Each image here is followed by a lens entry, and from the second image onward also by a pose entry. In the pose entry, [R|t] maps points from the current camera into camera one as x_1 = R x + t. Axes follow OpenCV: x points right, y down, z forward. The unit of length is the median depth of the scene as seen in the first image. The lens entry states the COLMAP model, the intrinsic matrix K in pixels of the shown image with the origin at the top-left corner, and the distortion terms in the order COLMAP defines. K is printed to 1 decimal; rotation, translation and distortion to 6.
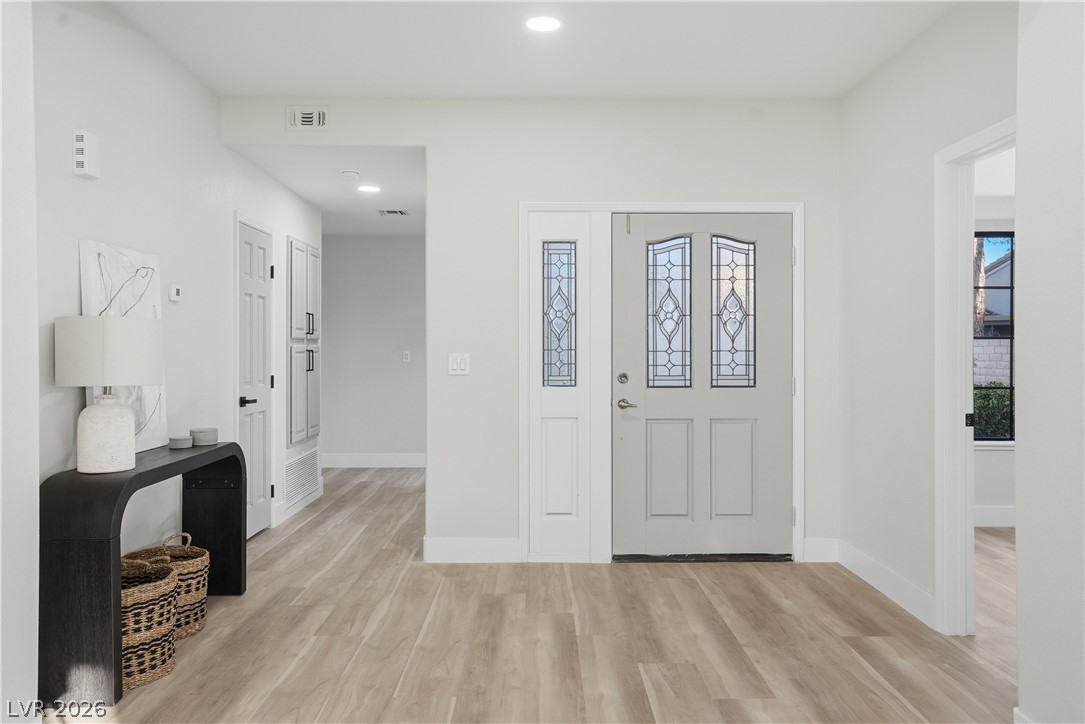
lens RADIAL K [[802.3, 0, 543.4], [0, 802.3, 361.3], [0, 0, 1]] dist [0.007190, 0.008398]
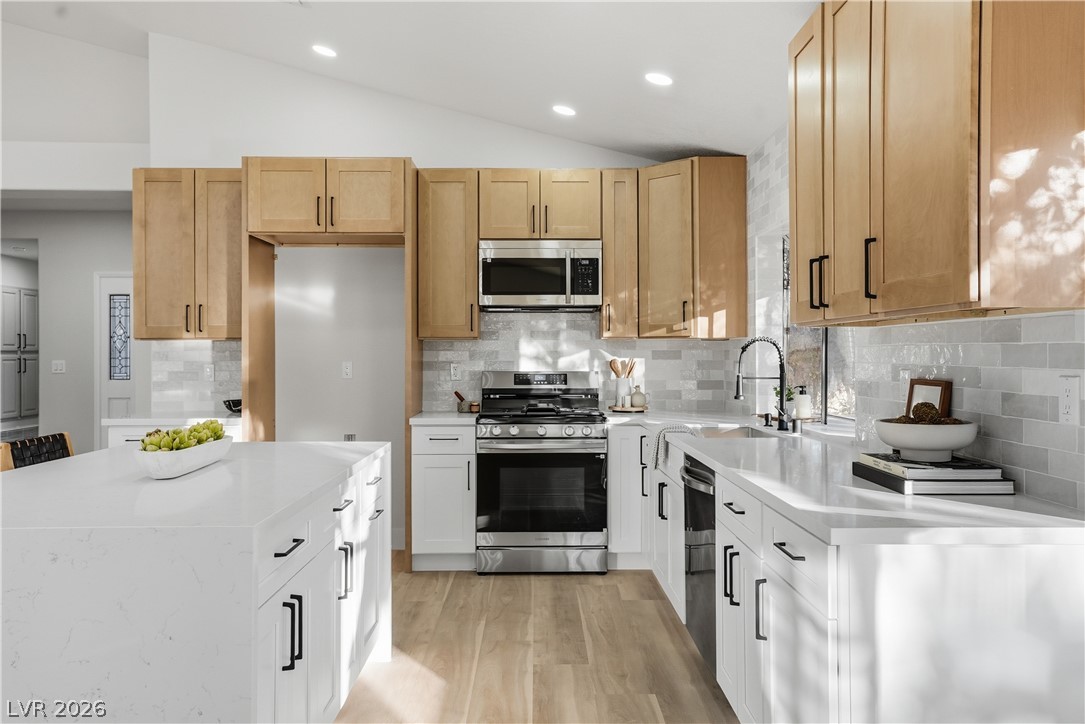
lens RADIAL K [[846.9, 0, 540.6], [0, 846.9, 352.2], [0, 0, 1]] dist [0.020883, 0.001263]
pose [[0.999991, 0.002631, 0.003294, 0.910399], [-0.002544, 0.999651, -0.026293, 0.018357], [-0.003362, 0.026284, 0.999649, -0.815445]]
